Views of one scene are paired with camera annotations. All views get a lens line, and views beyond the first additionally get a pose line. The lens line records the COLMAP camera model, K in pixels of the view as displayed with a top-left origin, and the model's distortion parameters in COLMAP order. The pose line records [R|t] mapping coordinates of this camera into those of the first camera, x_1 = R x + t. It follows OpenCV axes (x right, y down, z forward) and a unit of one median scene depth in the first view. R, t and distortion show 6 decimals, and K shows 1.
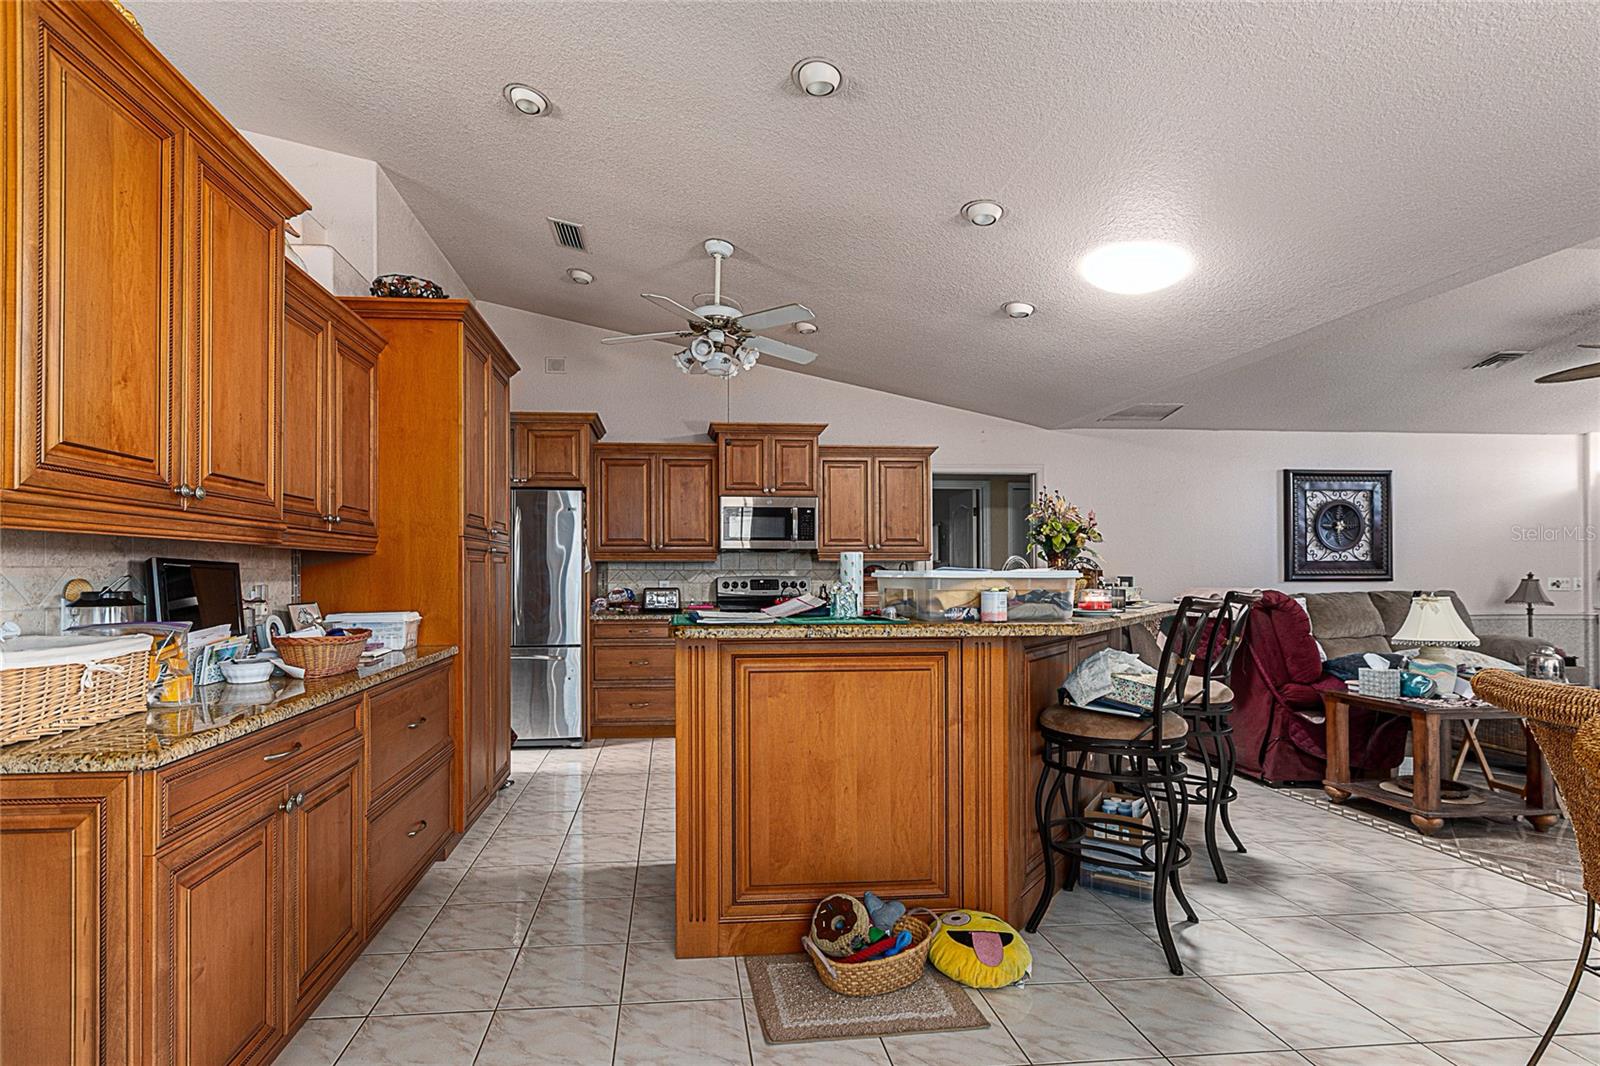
lens RADIAL K [[752.3, 0, 728.6], [0, 752.3, 567.9], [0, 0, 1]] dist [0.003370, 0.000601]
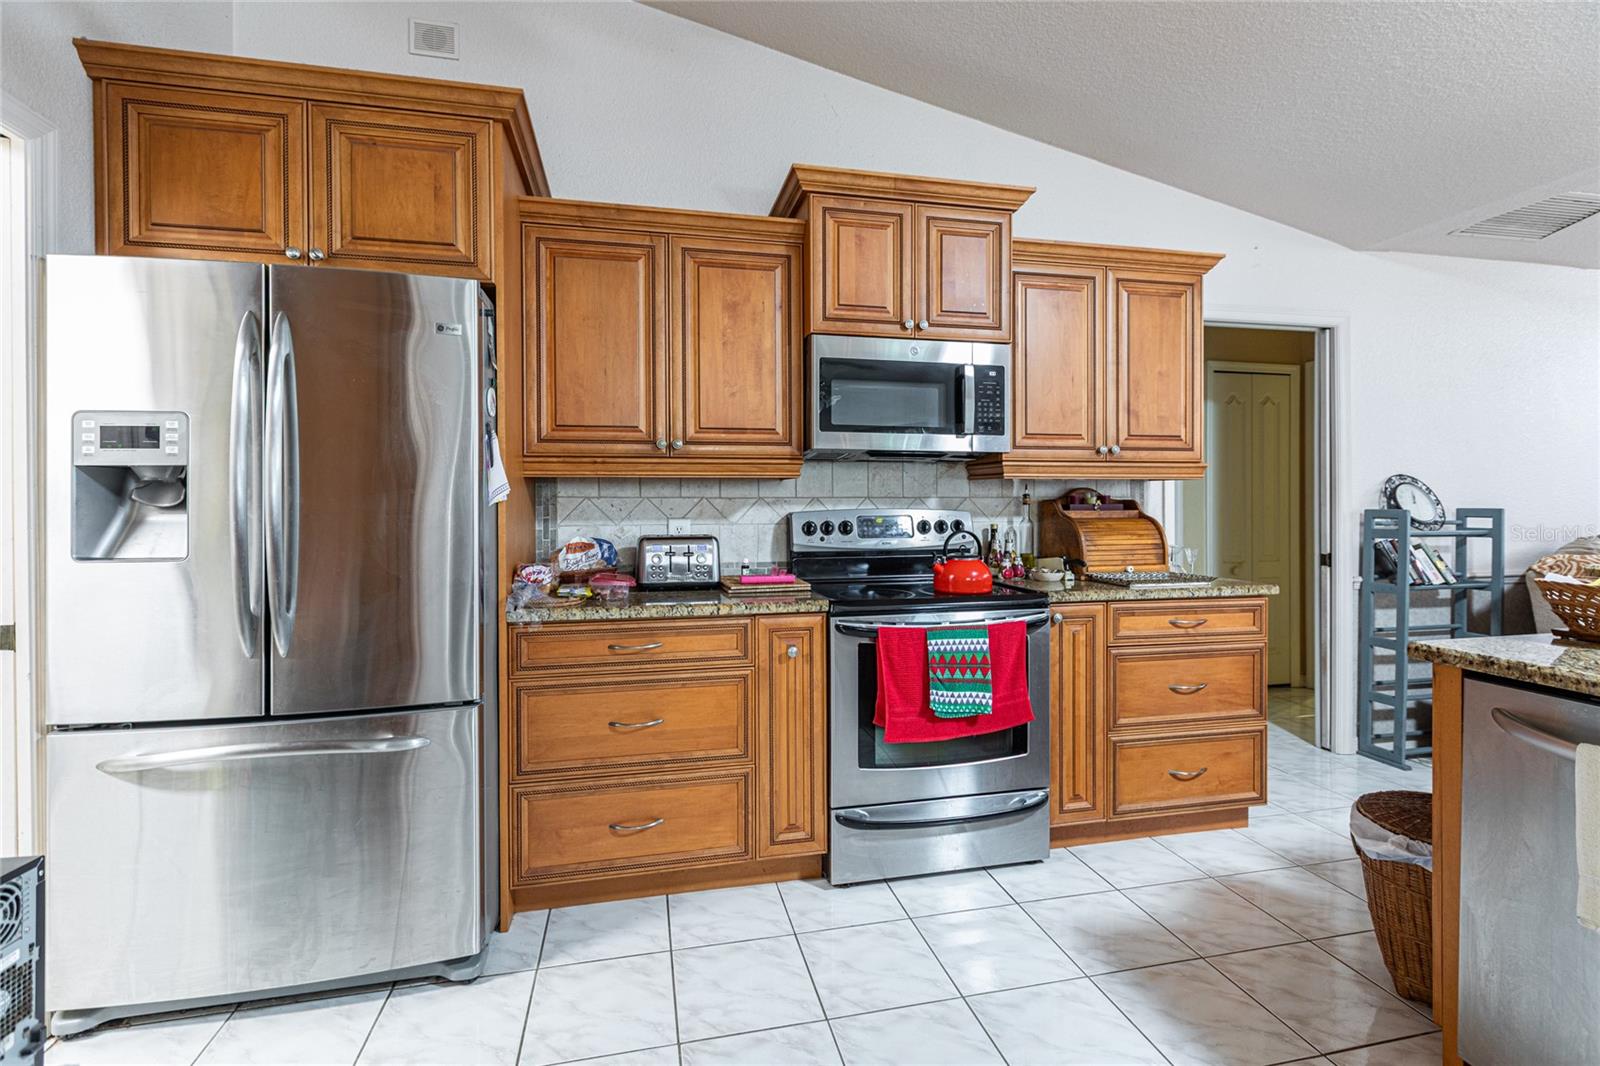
lens RADIAL K [[731.8, 0, 799.9], [0, 731.8, 506.3], [0, 0, 1]] dist [0.004373, 0.000114]
pose [[0.989731, -0.002439, 0.142922, -0.078694], [0.000991, 0.999947, 0.010205, 0.003835], [-0.142939, -0.009958, 0.989681, 0.542181]]
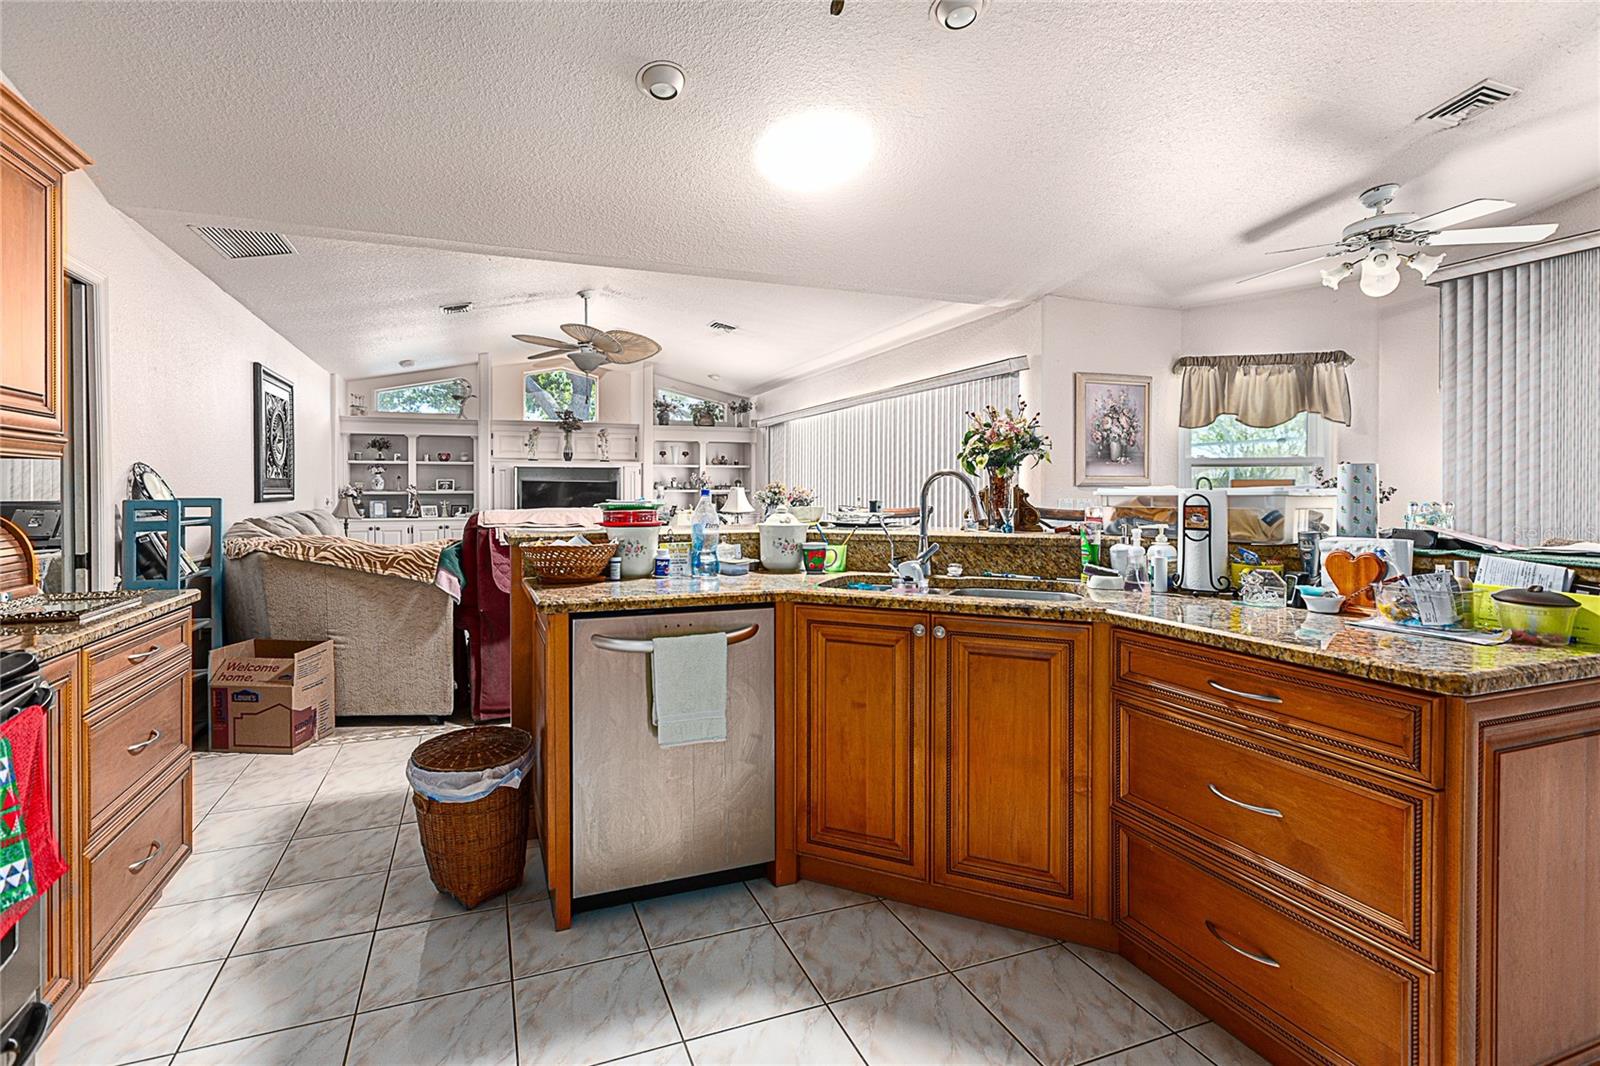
lens RADIAL K [[731.8, 0, 747.9], [0, 731.8, 490.6], [0, 0, 1]] dist [0.004373, 0.000114]
pose [[-0.266000, 0.001041, 0.963972, -0.178125], [-0.004274, 0.999988, -0.002259, 0.005335], [-0.963963, -0.004721, -0.265993, 0.787130]]
